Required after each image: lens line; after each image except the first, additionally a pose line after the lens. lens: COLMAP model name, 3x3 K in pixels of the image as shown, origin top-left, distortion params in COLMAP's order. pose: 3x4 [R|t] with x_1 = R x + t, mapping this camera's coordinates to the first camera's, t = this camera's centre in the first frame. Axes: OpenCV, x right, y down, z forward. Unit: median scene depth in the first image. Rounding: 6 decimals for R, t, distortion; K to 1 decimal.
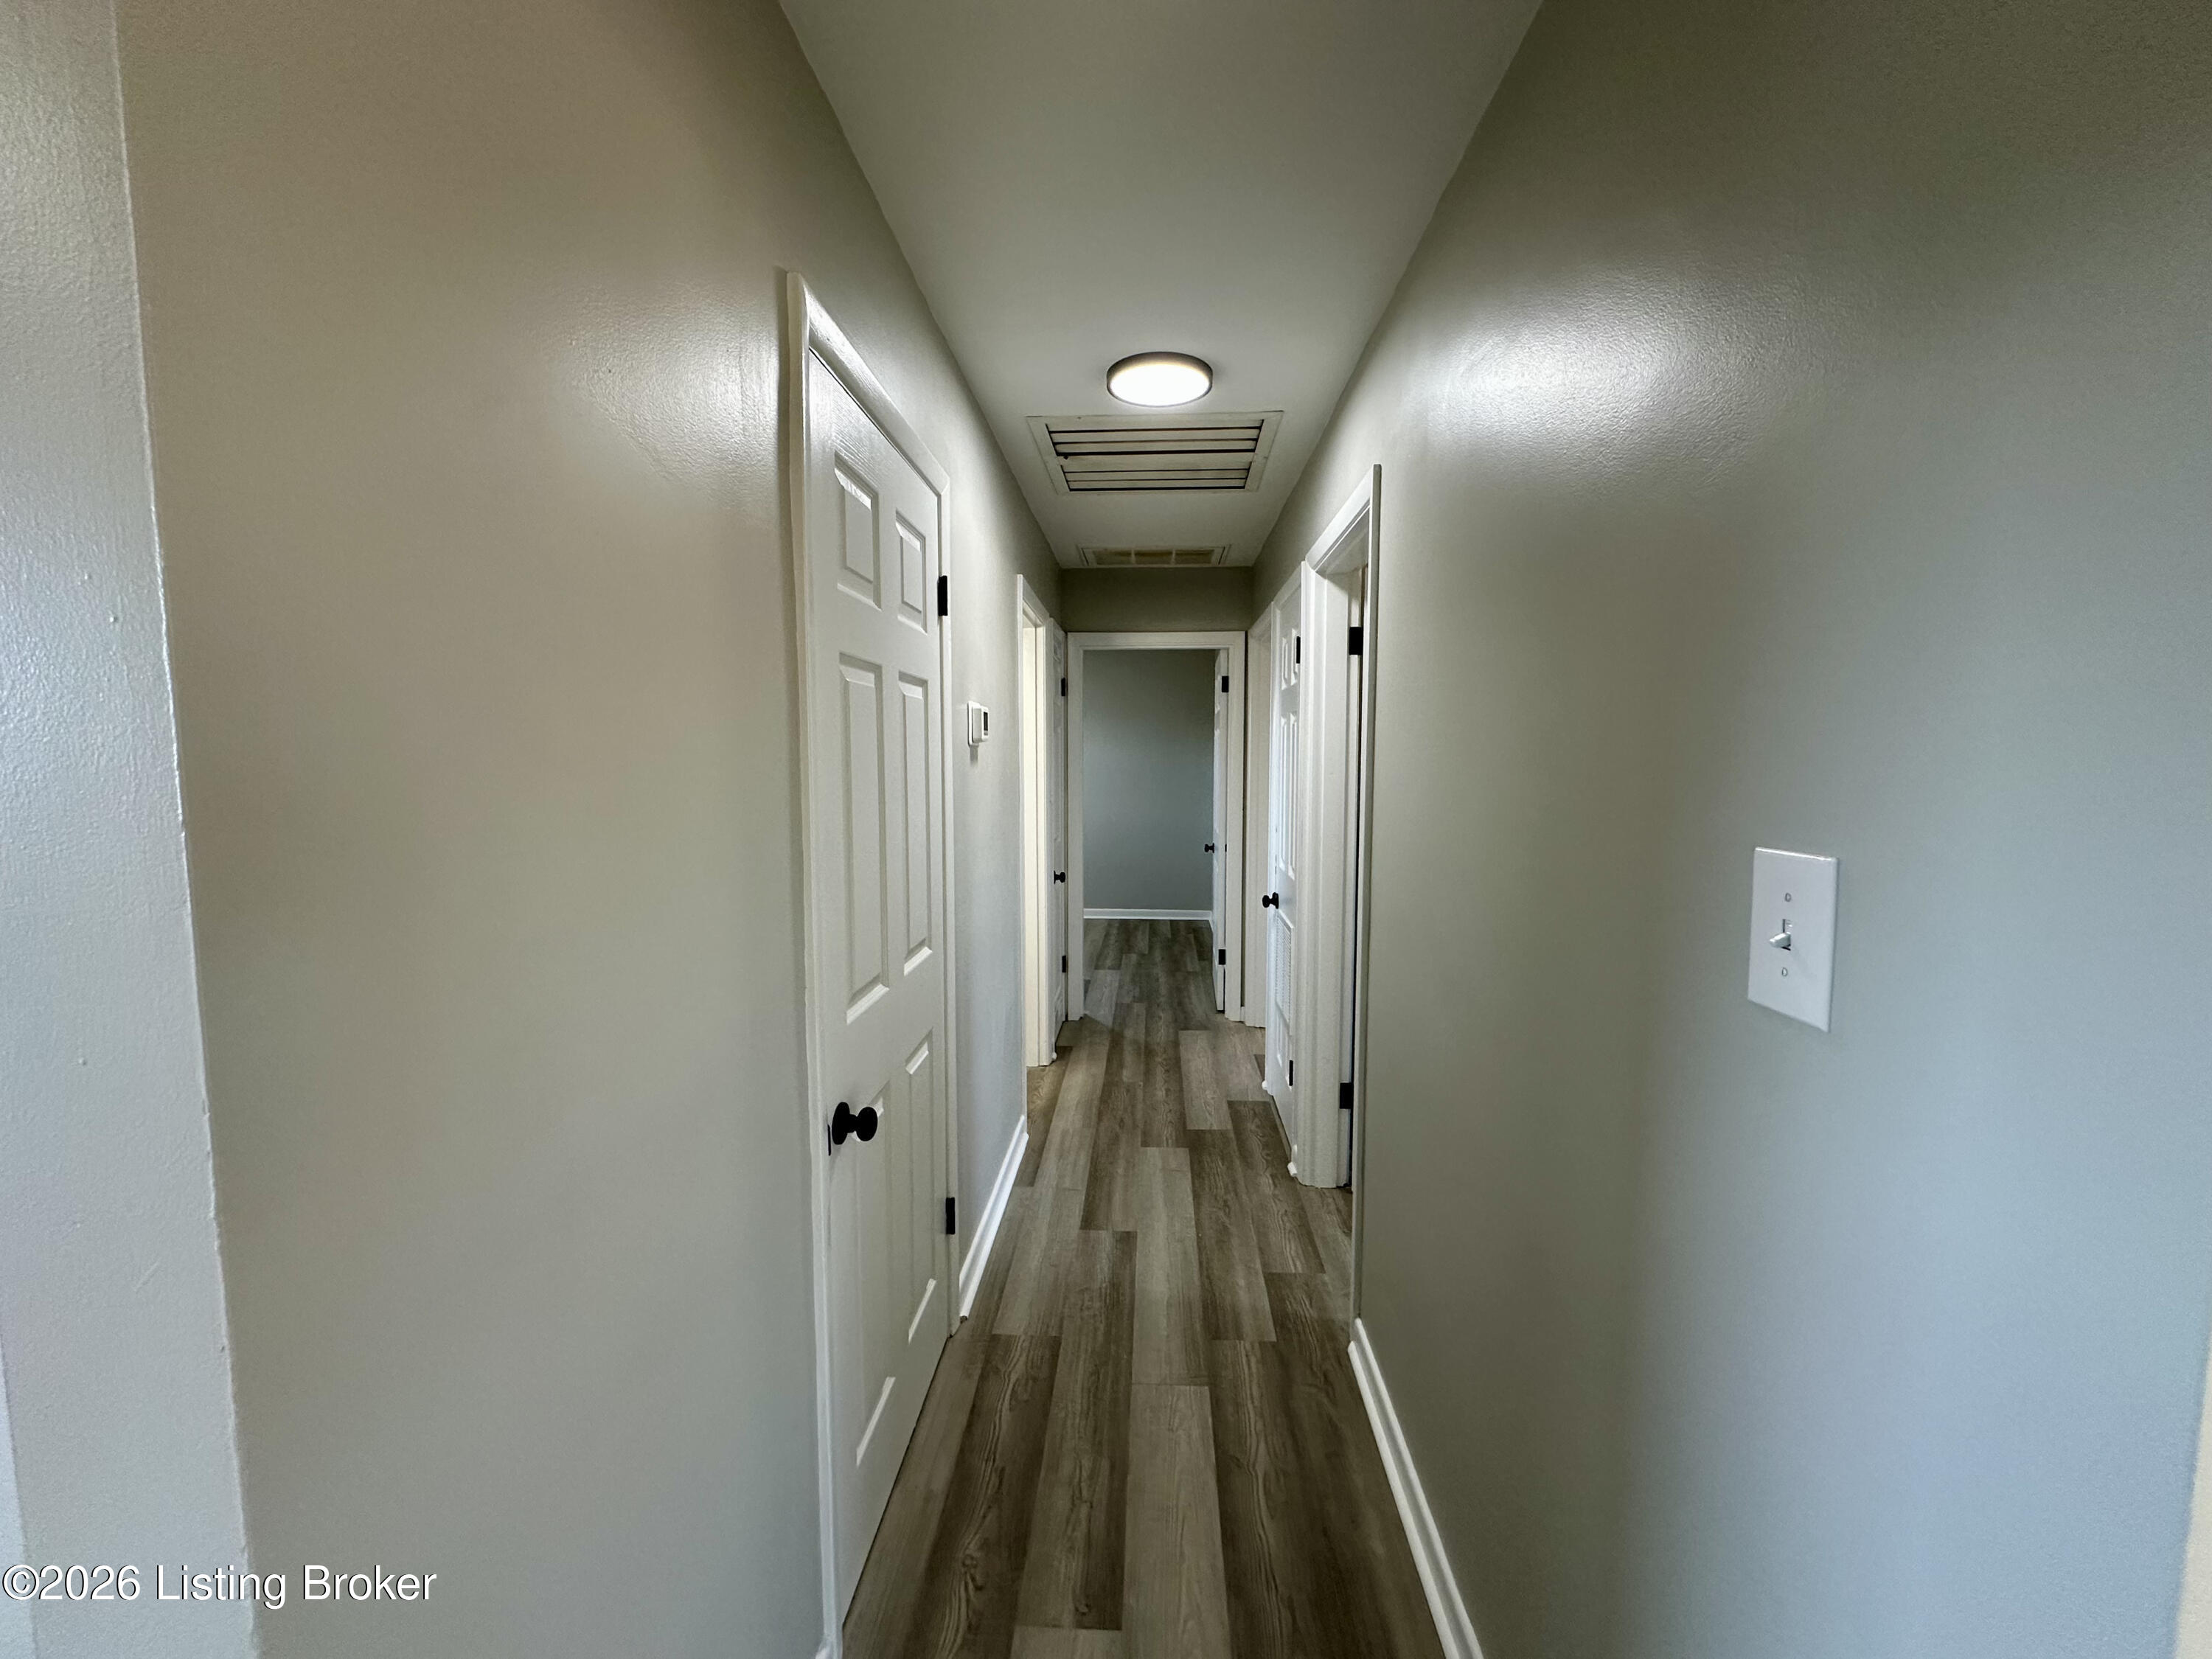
lens RADIAL K [[880.5, 0, 1107.2], [0, 880.5, 828.8], [0, 0, 1]] dist [-0.004782, 0.000581]
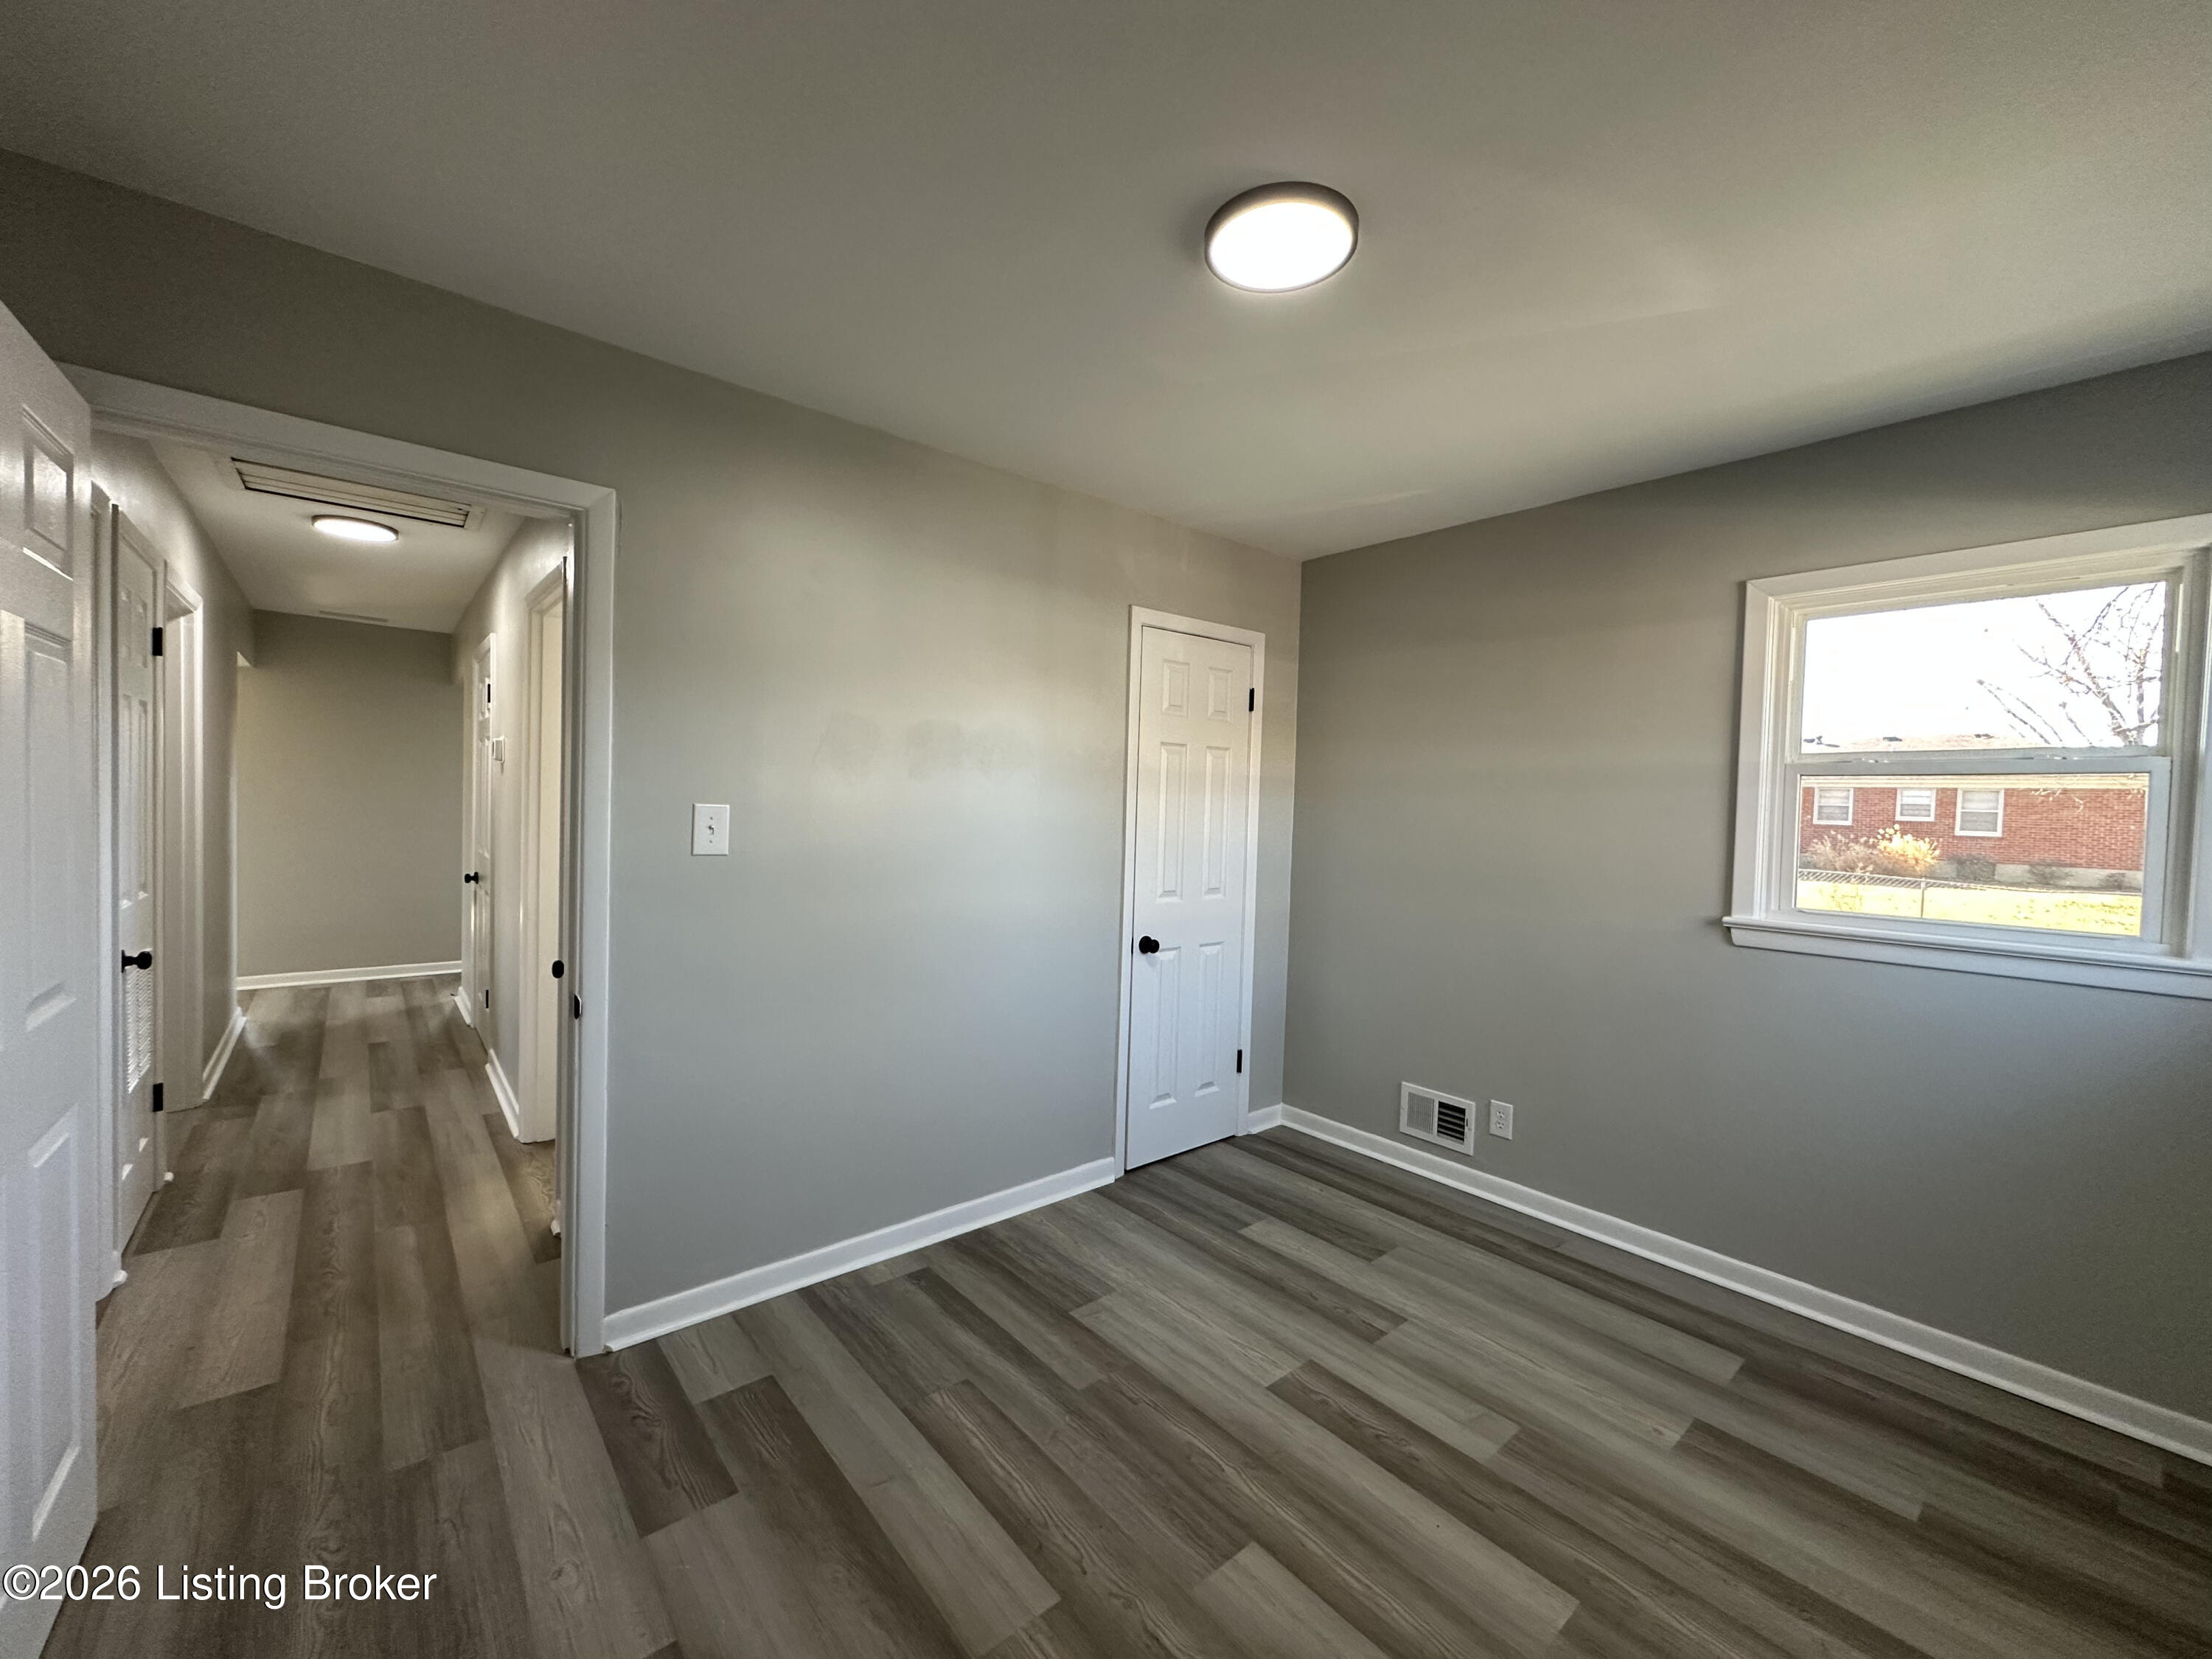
lens RADIAL K [[880.5, 0, 1107.2], [0, 880.5, 828.8], [0, 0, 1]] dist [-0.004782, 0.000581]
pose [[-0.724434, -0.002199, -0.689341, 0.105859], [-0.088383, 0.992038, 0.089718, -0.145501], [0.683655, 0.125921, -0.718860, 1.963245]]
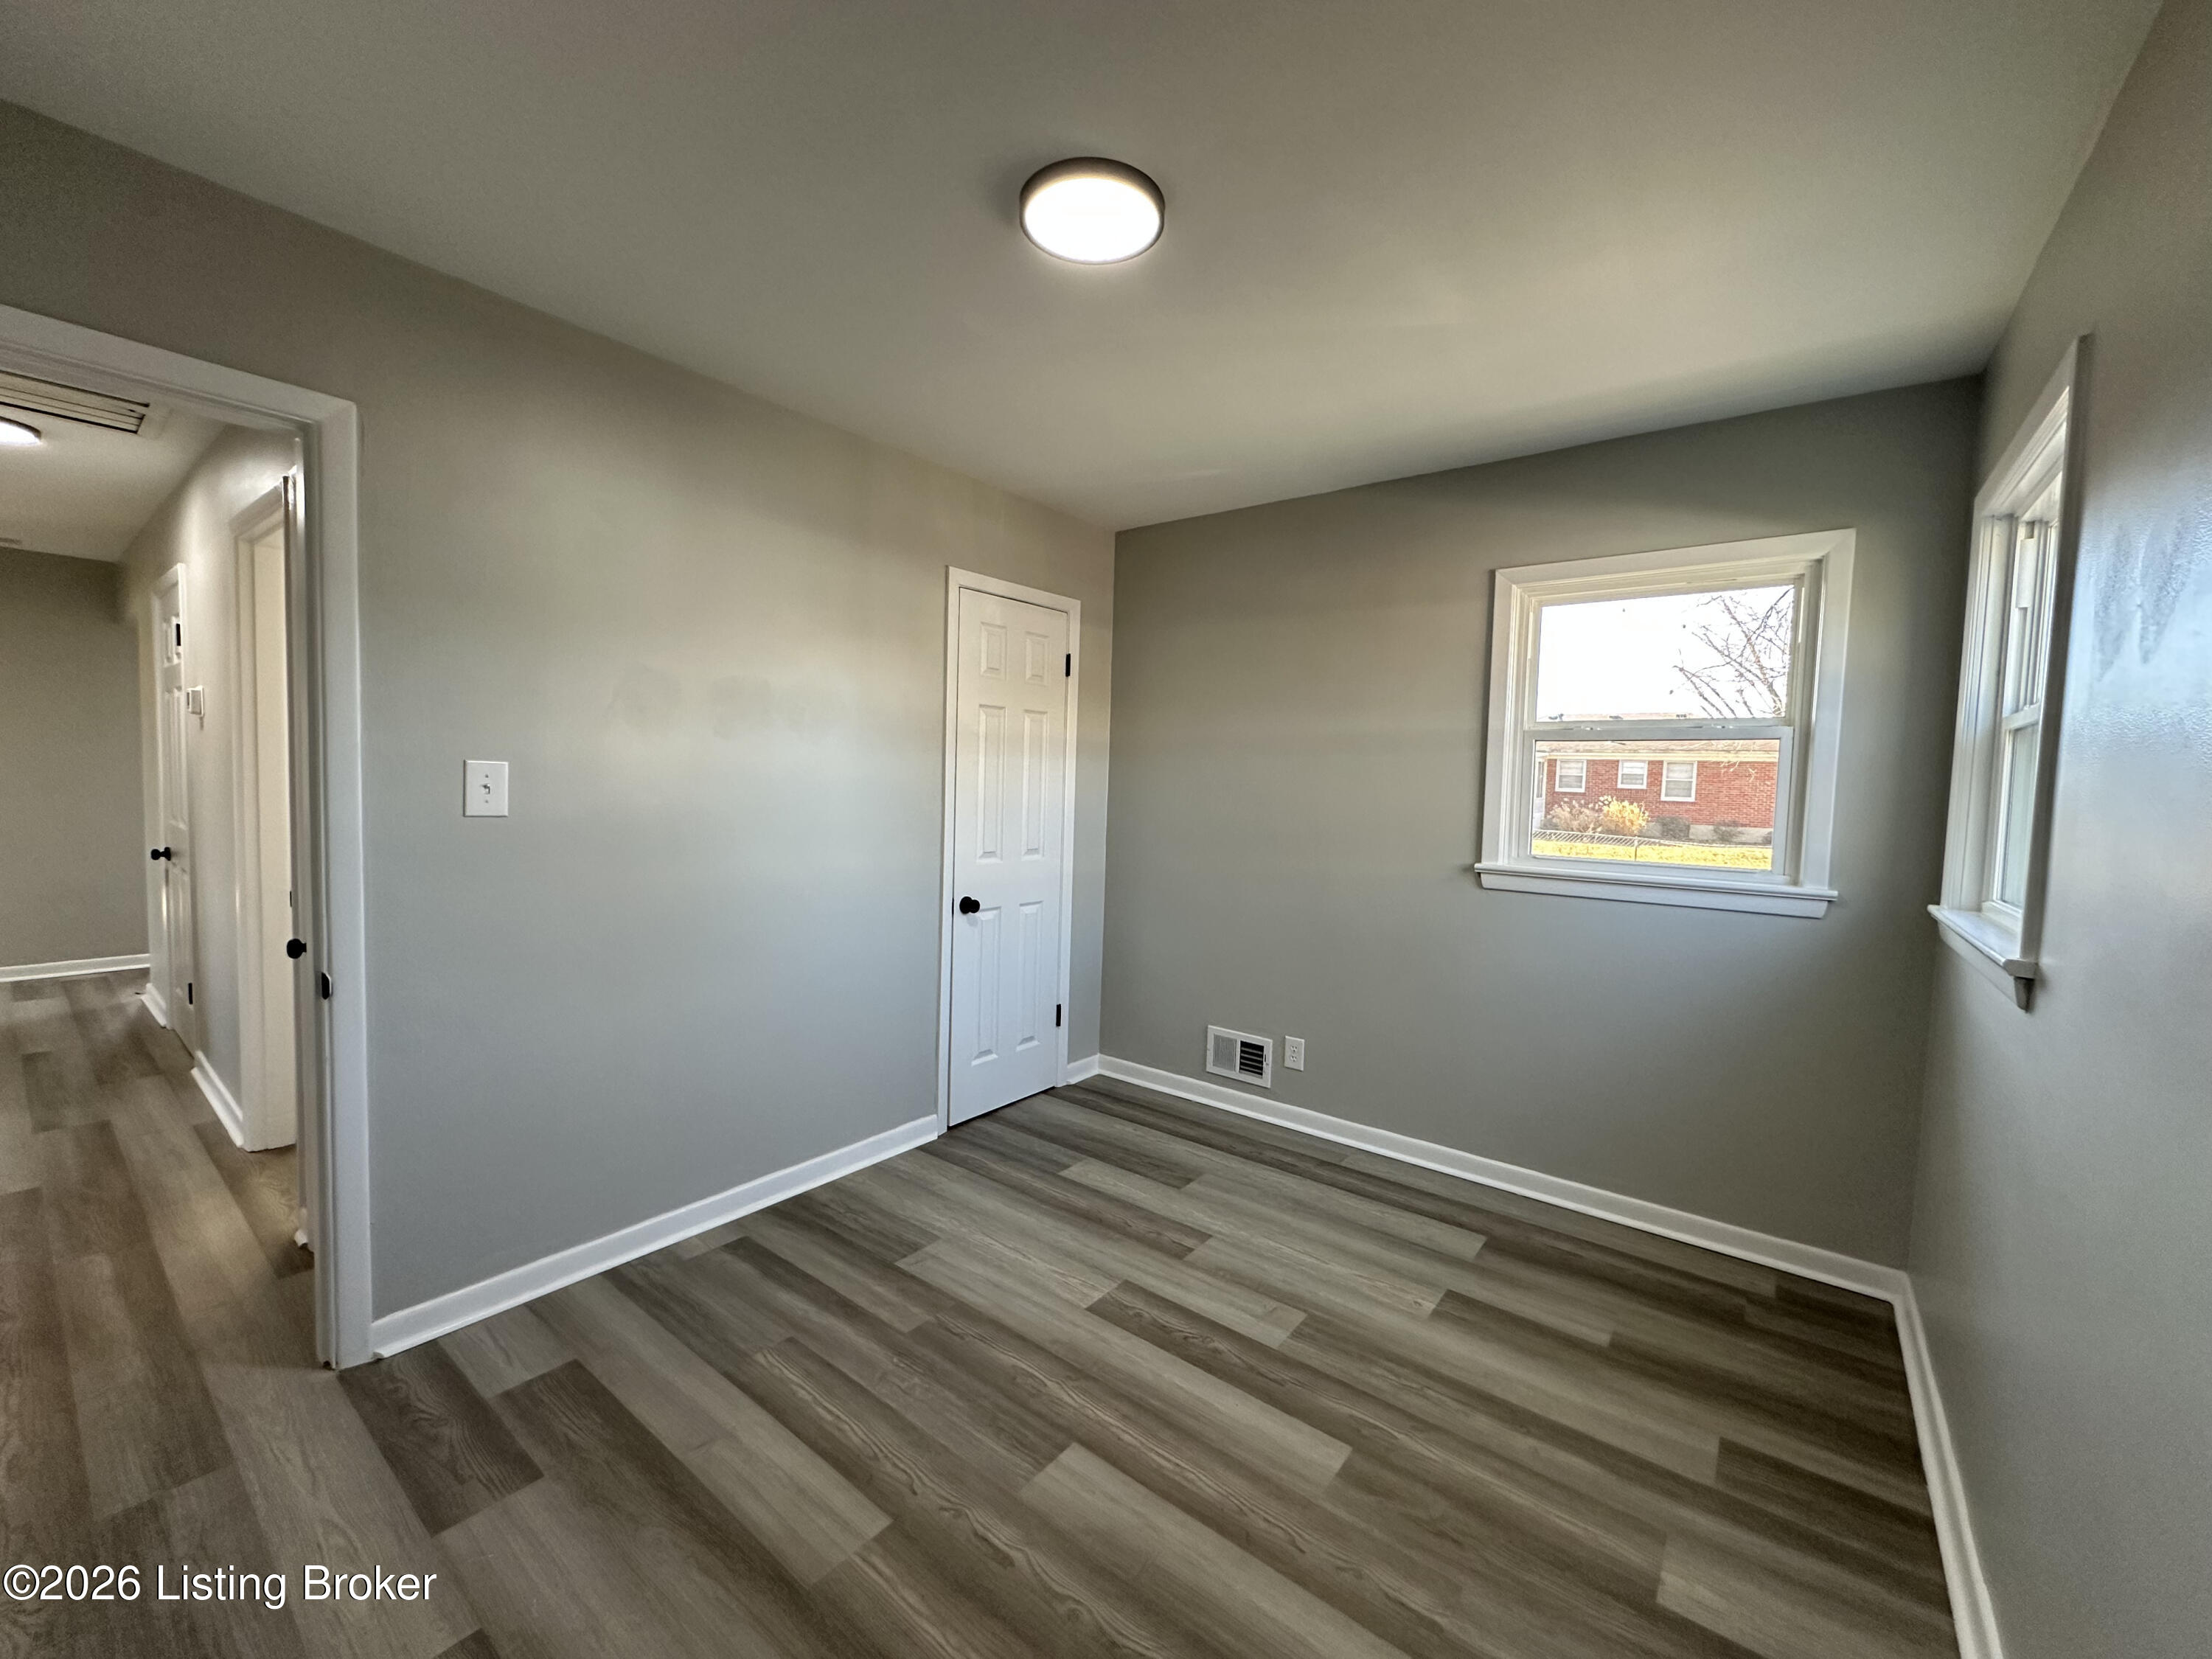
lens RADIAL K [[880.7, 0, 1106.0], [0, 880.7, 829.5], [0, 0, 1]] dist [-0.002620, 0.000571]
pose [[-0.569467, 0.028909, -0.821506, 0.120634], [-0.099941, 0.989533, 0.104101, -0.137788], [0.815916, 0.141384, -0.560617, 1.976018]]
